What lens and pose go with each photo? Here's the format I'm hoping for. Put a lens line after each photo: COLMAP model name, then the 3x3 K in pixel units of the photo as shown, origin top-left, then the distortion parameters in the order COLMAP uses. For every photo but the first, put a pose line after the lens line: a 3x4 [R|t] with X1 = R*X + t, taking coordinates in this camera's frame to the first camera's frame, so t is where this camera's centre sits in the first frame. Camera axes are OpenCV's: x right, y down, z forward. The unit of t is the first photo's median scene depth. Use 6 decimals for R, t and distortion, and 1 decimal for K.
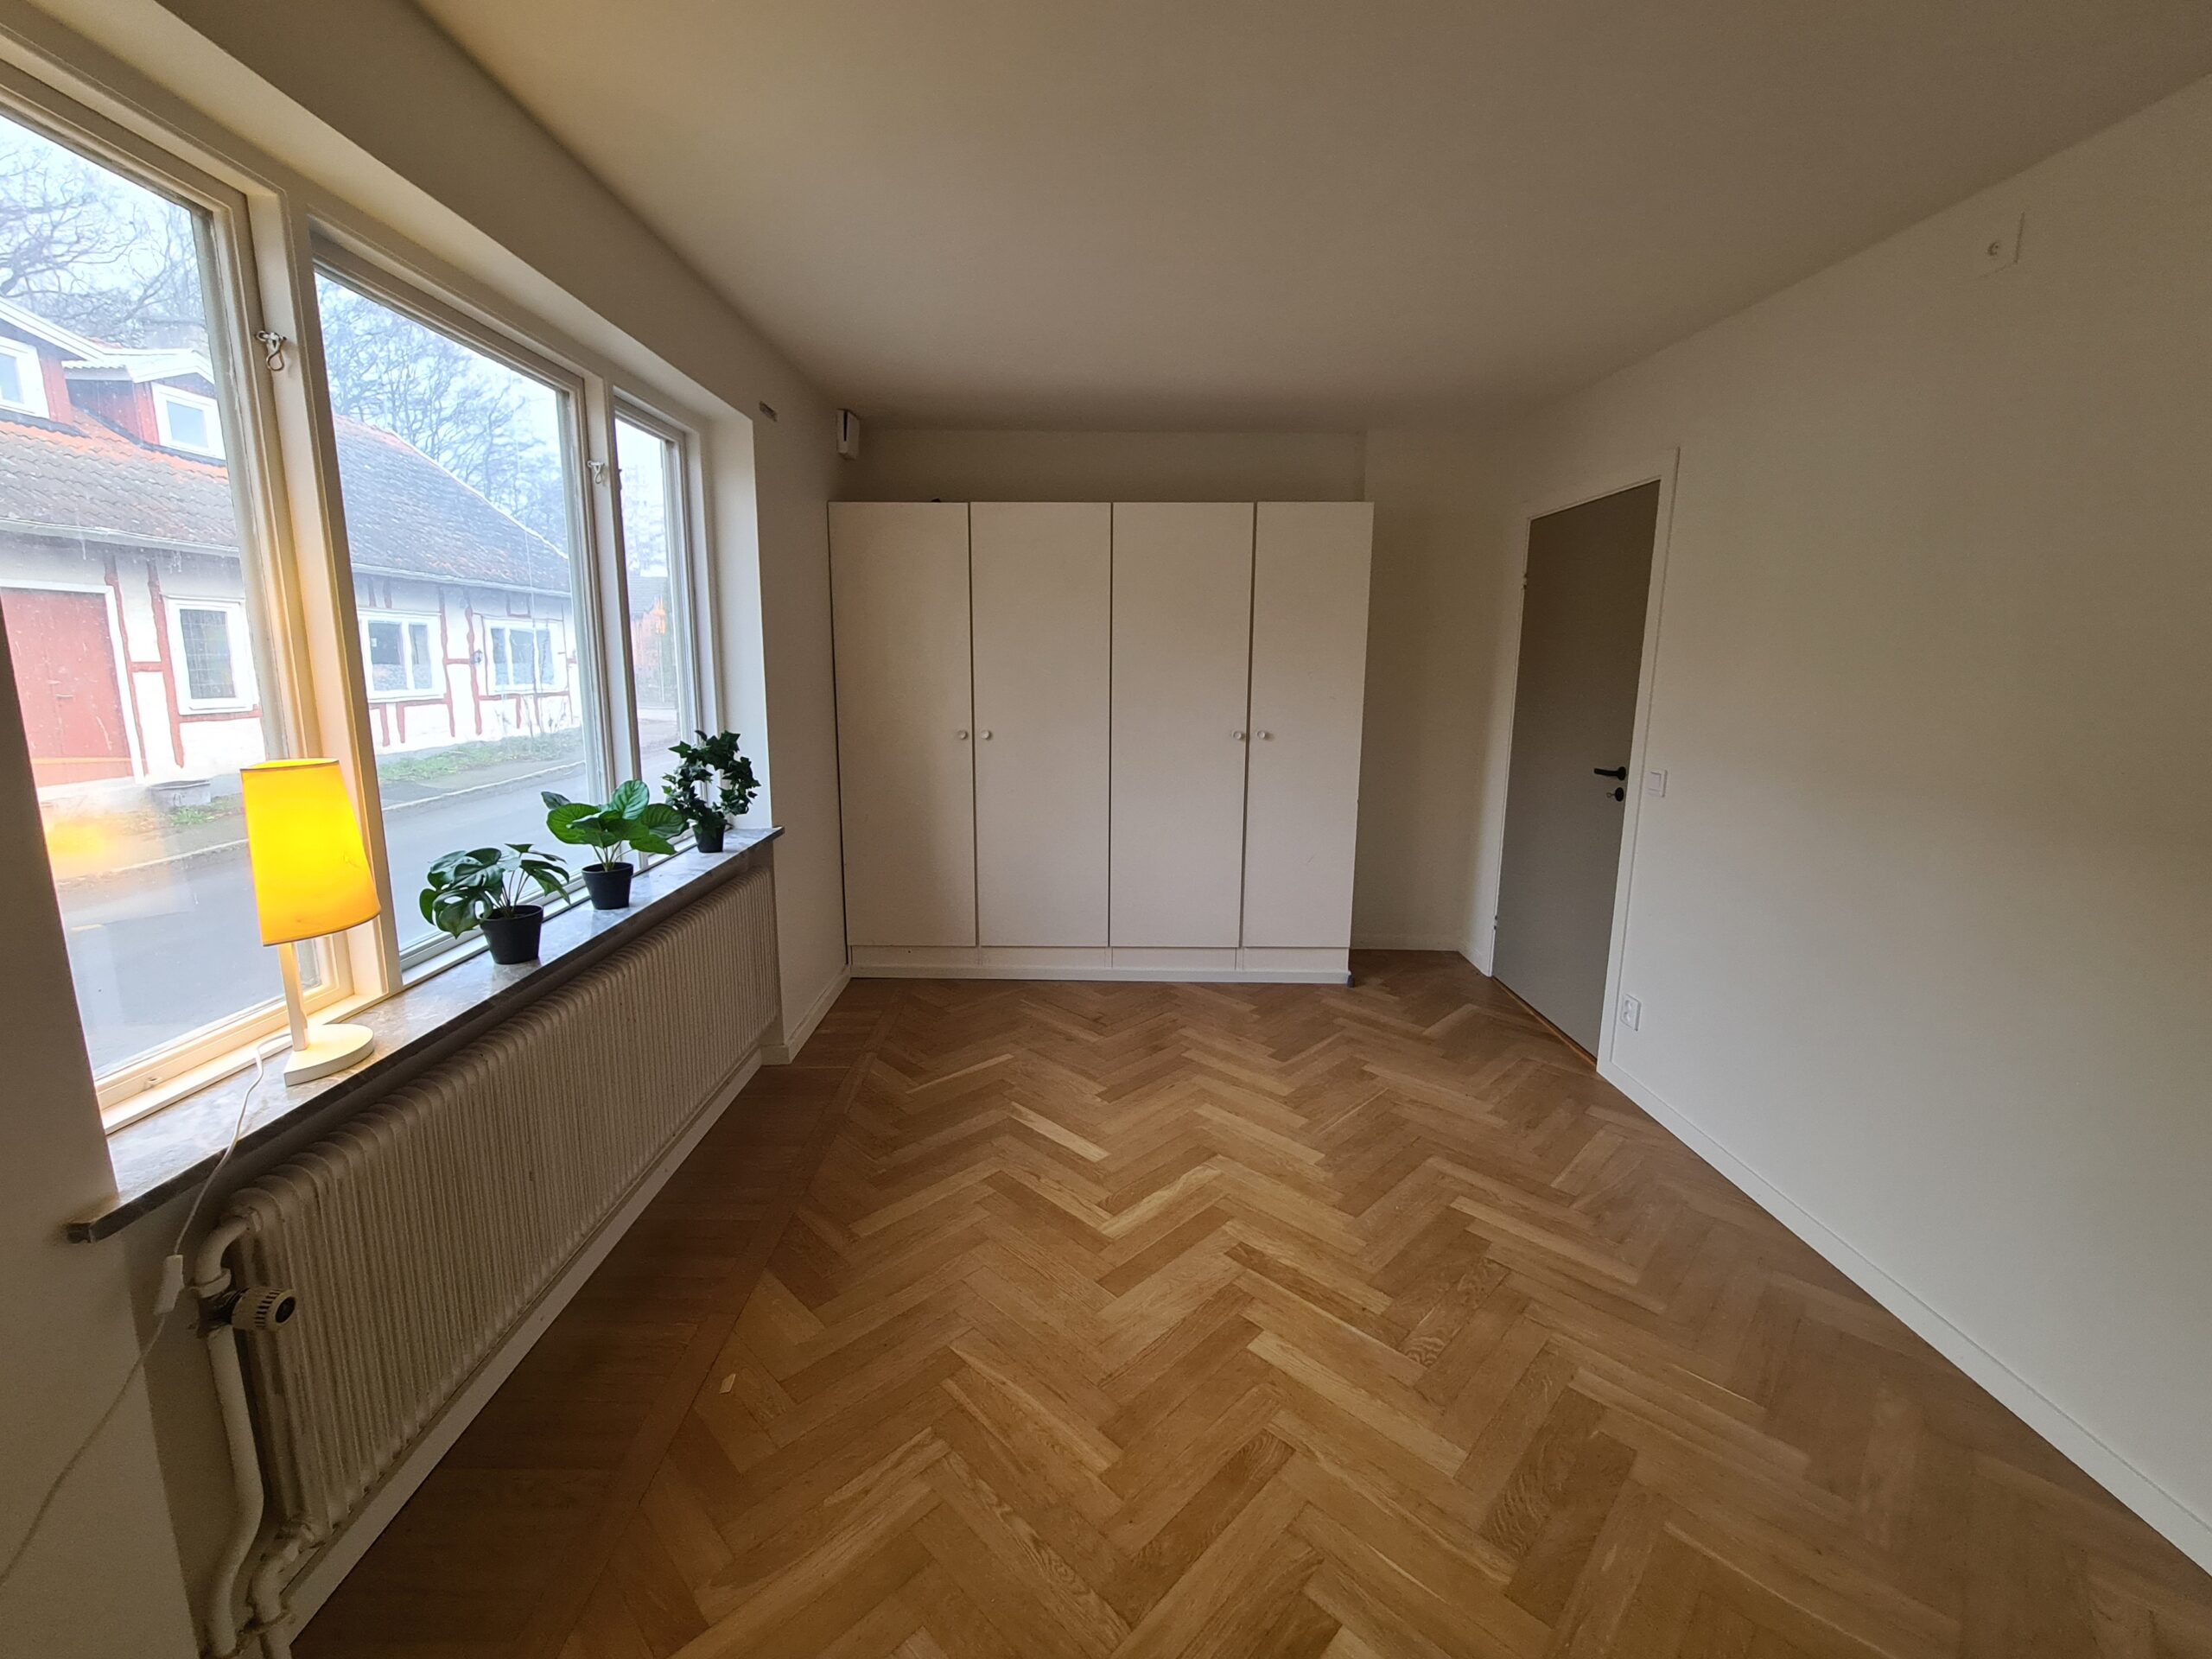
lens RADIAL K [[924.1, 0, 1106.0], [0, 924.1, 829.5], [0, 0, 1]] dist [-0.000750, -0.000144]
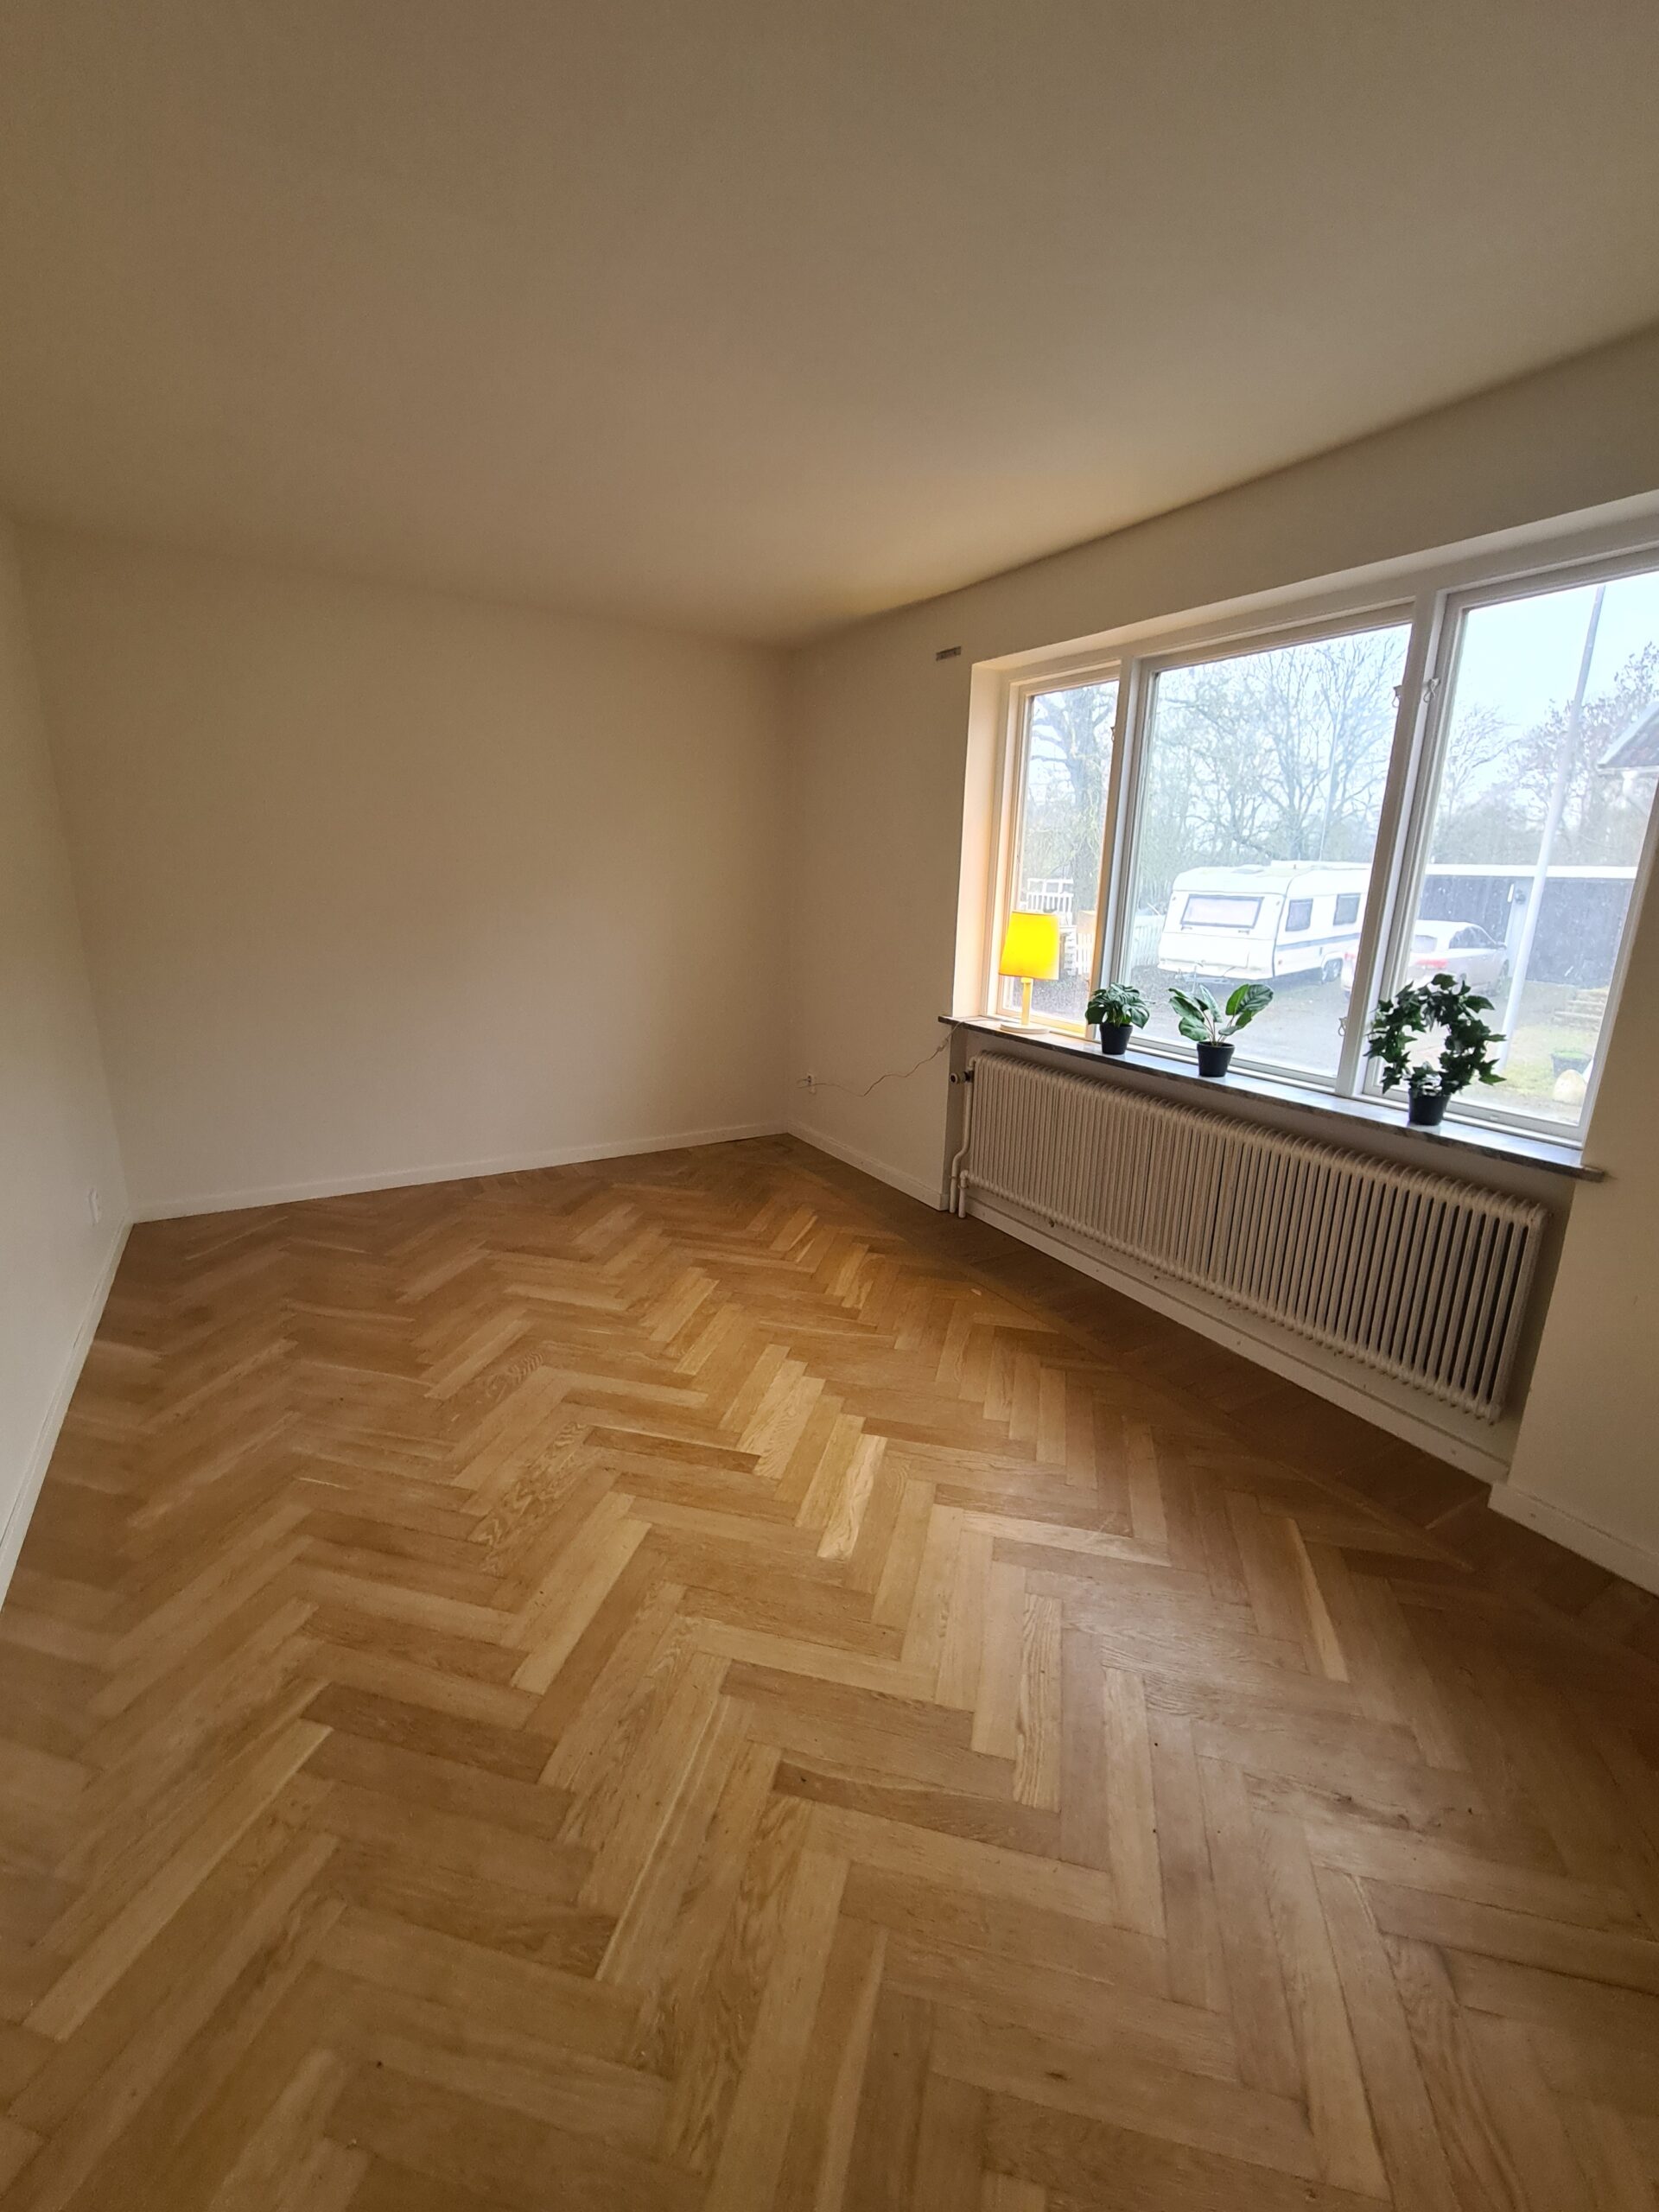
lens RADIAL K [[924.1, 0, 829.5], [0, 924.1, 1106.0], [0, 0, 1]] dist [-0.000750, -0.000144]
pose [[-0.870898, 0.097282, -0.481739, 0.551642], [-0.115533, 0.912219, 0.393076, -0.323638], [0.477691, 0.397986, -0.783211, 1.803840]]
